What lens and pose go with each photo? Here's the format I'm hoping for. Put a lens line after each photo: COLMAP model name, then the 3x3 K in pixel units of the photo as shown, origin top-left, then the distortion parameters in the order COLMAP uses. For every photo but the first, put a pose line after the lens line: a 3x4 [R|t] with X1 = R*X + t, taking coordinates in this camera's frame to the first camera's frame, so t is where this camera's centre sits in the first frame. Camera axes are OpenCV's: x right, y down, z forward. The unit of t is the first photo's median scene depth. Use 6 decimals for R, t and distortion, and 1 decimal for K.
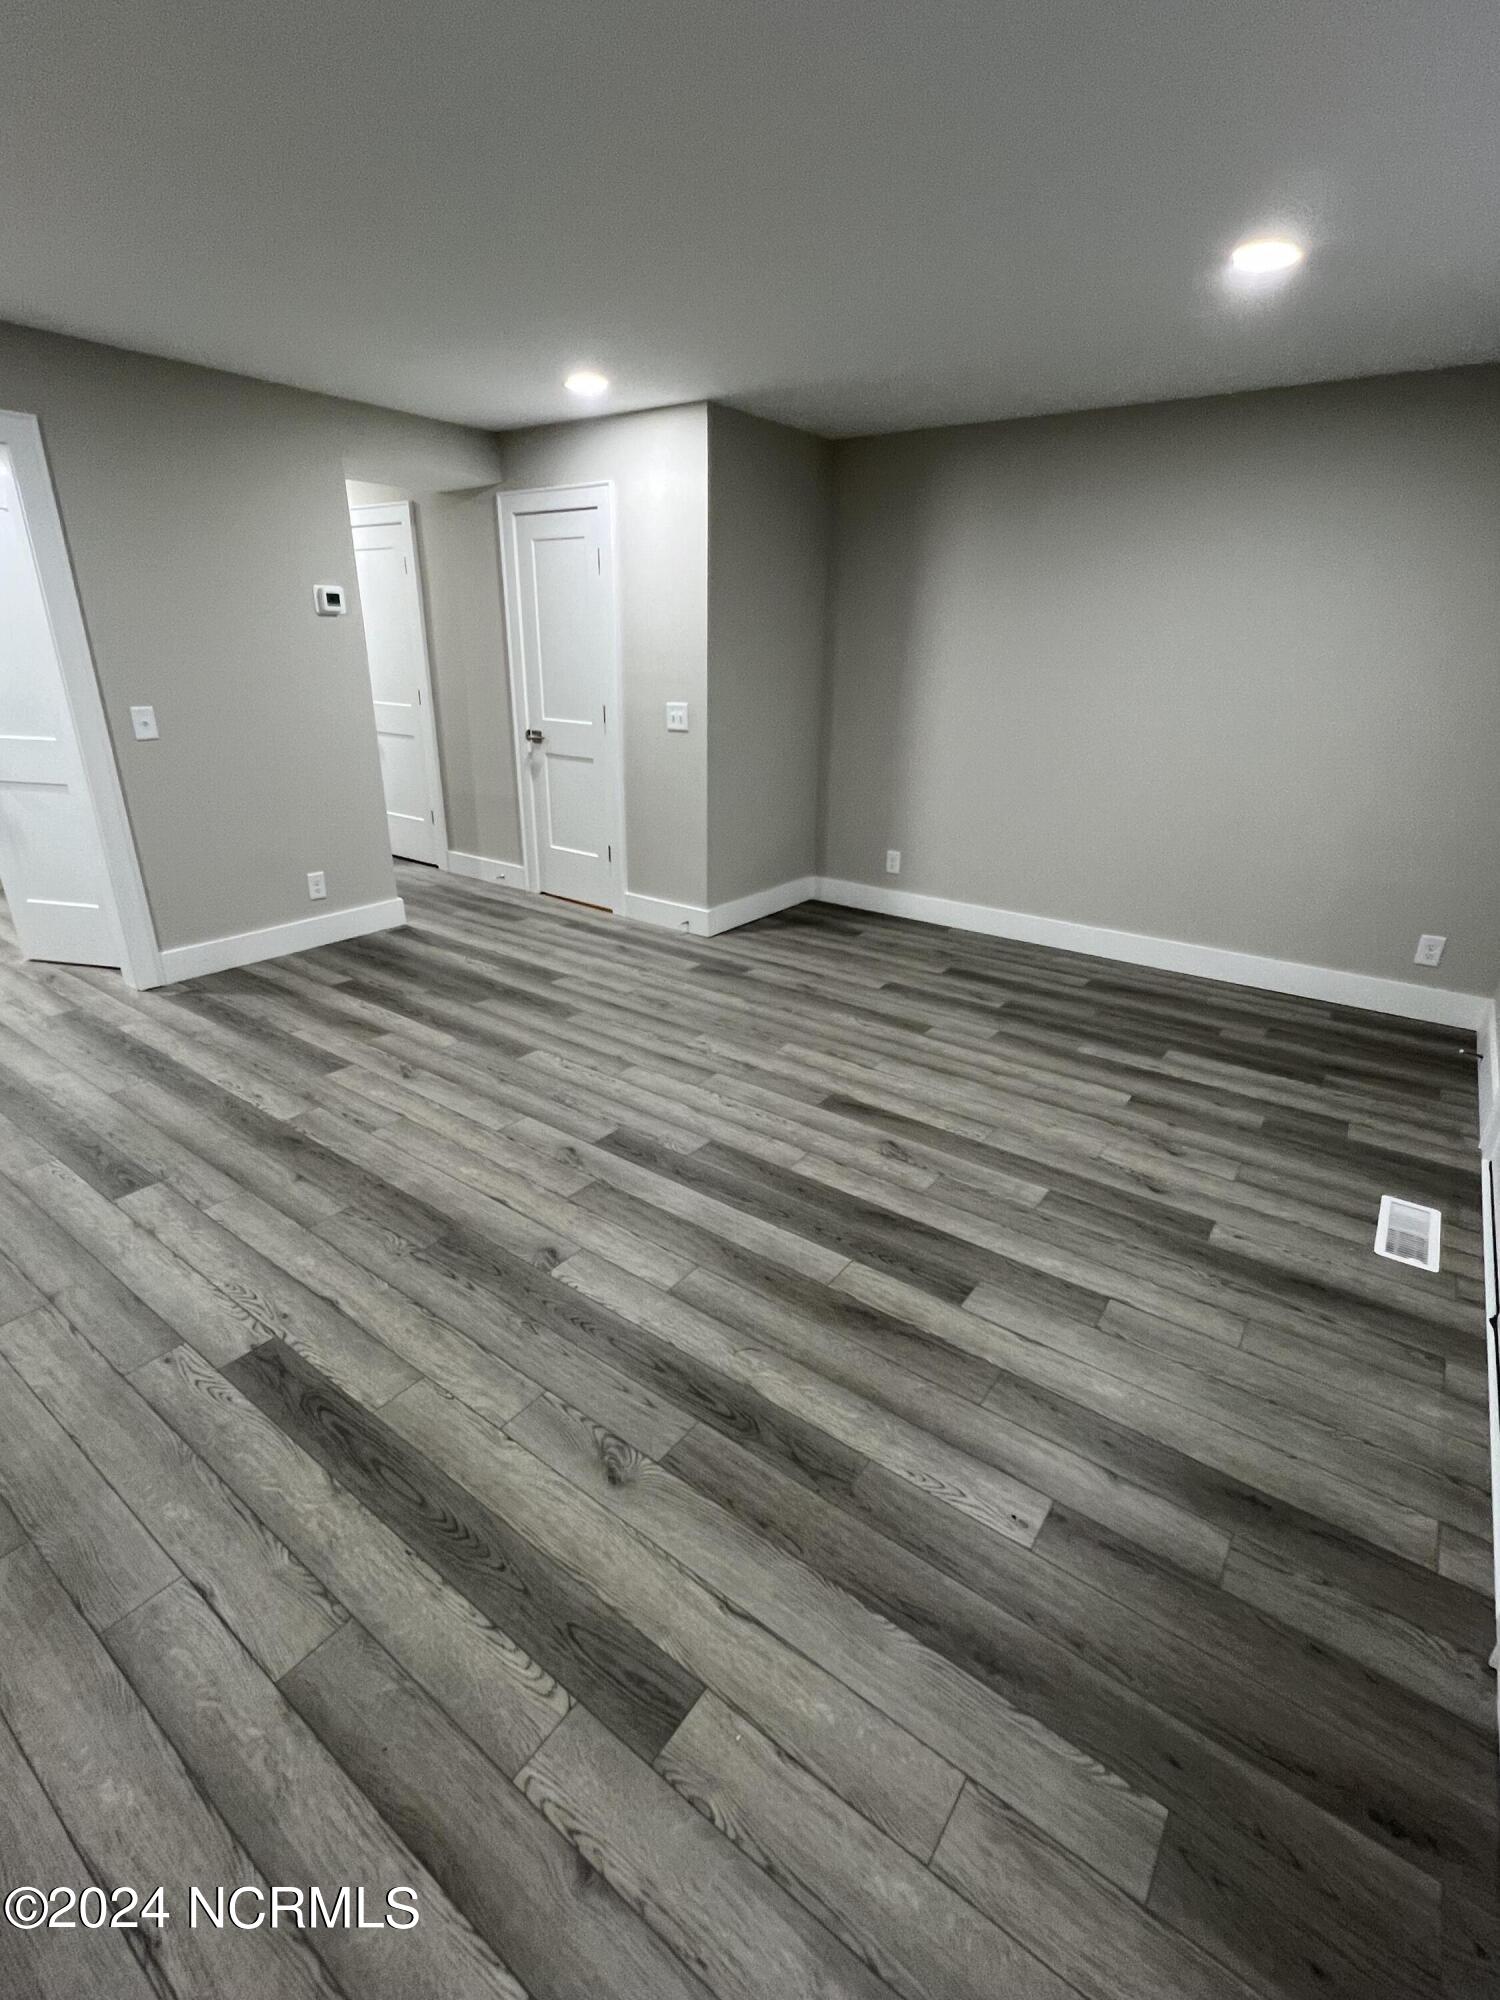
lens RADIAL K [[914.5, 0, 755.9], [0, 914.5, 1011.4], [0, 0, 1]] dist [-0.002250, 0.001096]
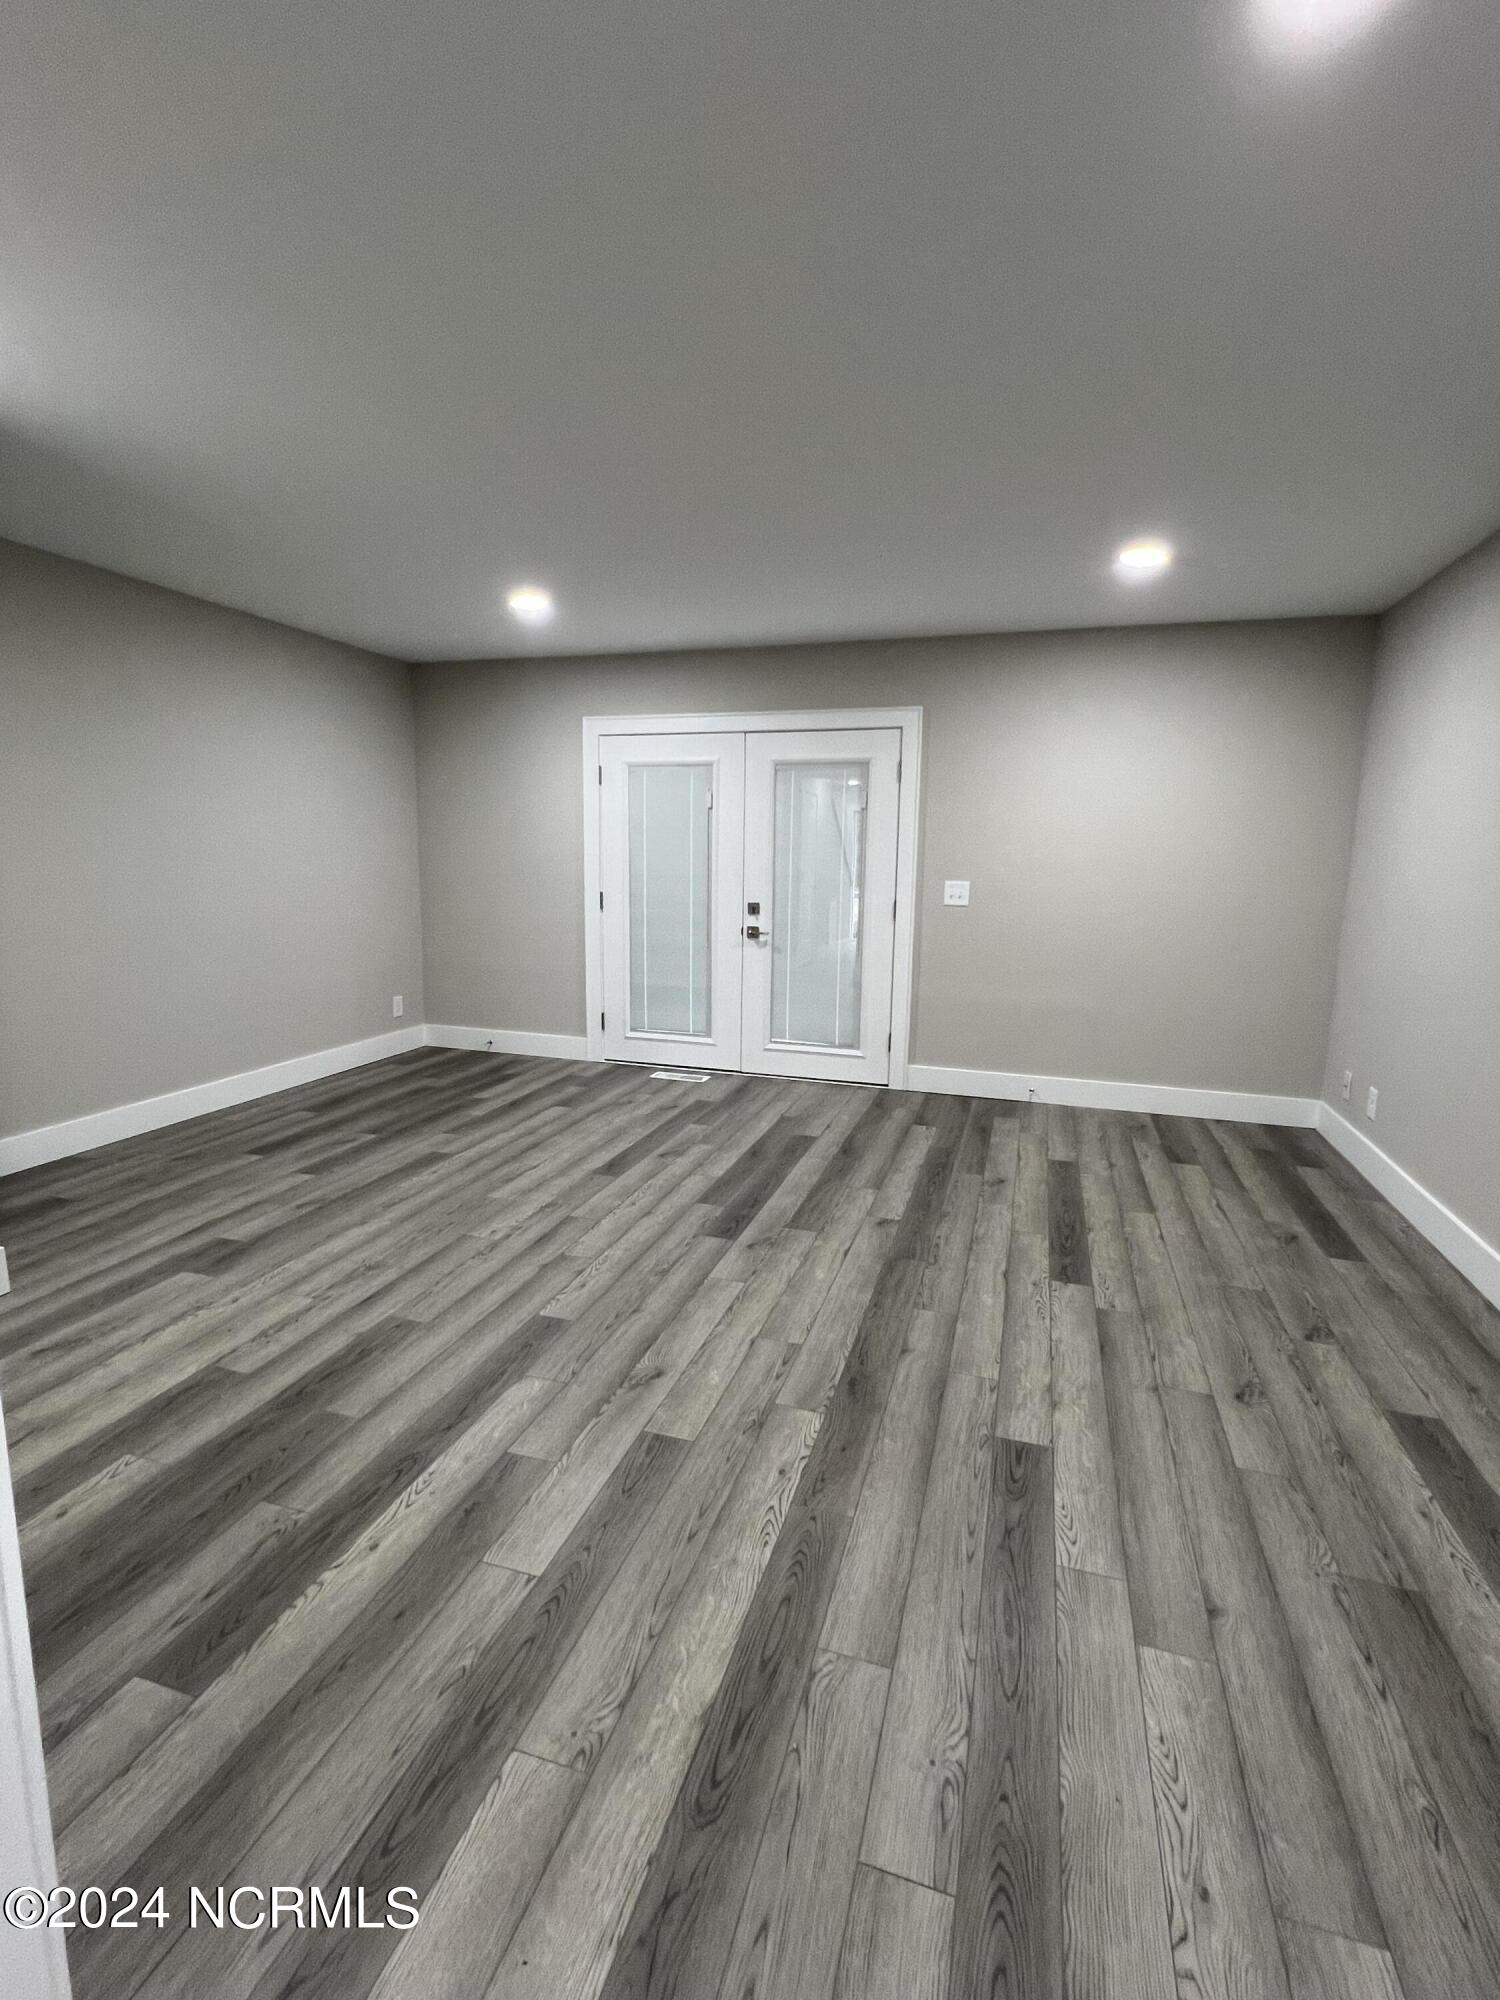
lens RADIAL K [[914.5, 0, 755.9], [0, 914.5, 993.9], [0, 0, 1]] dist [-0.002250, 0.001096]
pose [[-0.321798, -0.169321, 0.931545, -1.084975], [0.333964, 0.900344, 0.279016, -0.392423], [-0.885954, 0.400889, -0.233181, 1.042879]]
